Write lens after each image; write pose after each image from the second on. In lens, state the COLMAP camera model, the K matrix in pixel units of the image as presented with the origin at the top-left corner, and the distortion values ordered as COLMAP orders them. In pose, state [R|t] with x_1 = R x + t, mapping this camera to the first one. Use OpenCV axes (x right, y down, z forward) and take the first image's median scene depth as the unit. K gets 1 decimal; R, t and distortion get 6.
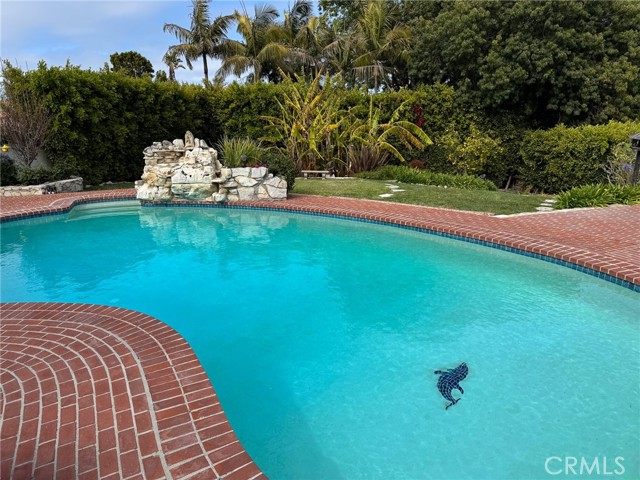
lens RADIAL K [[446.0, 0, 324.4], [0, 446.0, 251.7], [0, 0, 1]] dist [0.026156, -0.043075]
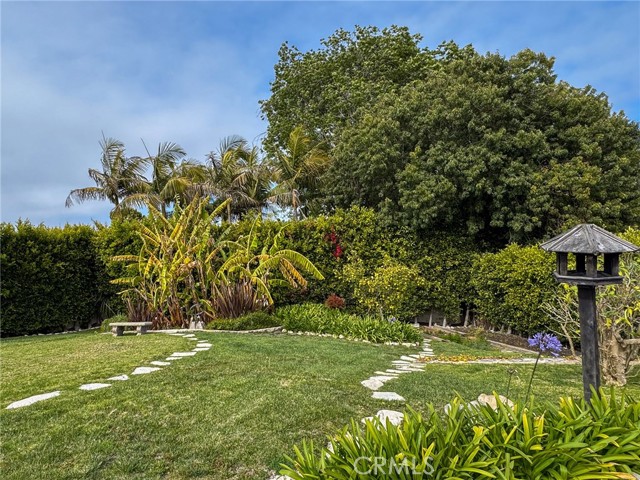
lens RADIAL K [[396.5, 0, 290.0], [0, 396.5, 263.4], [0, 0, 1]] dist [-0.039925, -0.011836]
pose [[0.990576, -0.049959, -0.127531, 0.249610], [0.013753, 0.962678, -0.270300, -0.080539], [0.136275, 0.265998, 0.954292, 0.335933]]
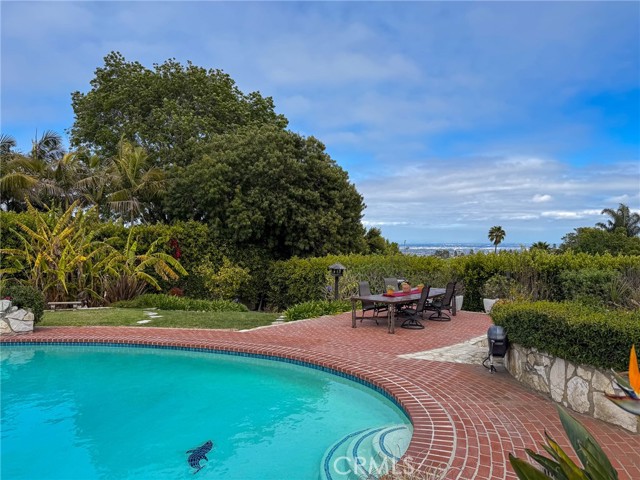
lens RADIAL K [[446.0, 0, 326.4], [0, 446.0, 241.7], [0, 0, 1]] dist [0.026156, -0.043075]
pose [[0.868326, 0.022018, 0.495505, -0.009325], [0.127571, 0.955491, -0.266013, 0.016412], [-0.479308, 0.294198, 0.826869, -0.077224]]
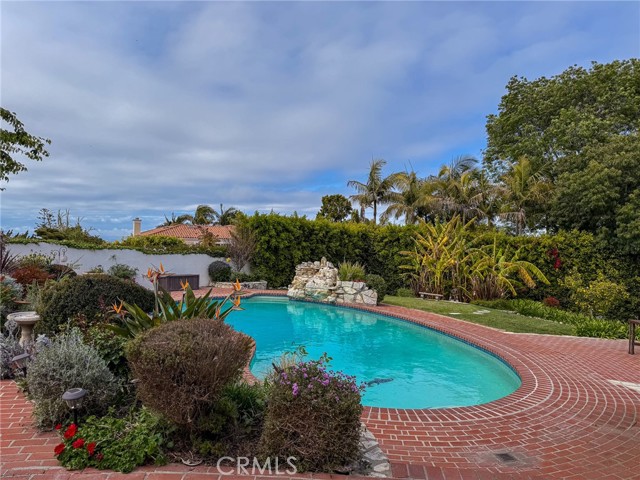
lens RADIAL K [[446.0, 0, 317.6], [0, 446.0, 240.5], [0, 0, 1]] dist [0.026156, -0.043075]
pose [[0.900491, 0.050063, -0.431982, 0.180103], [-0.177679, 0.949011, -0.260401, 0.045569], [0.396920, 0.311243, 0.863471, -0.195043]]
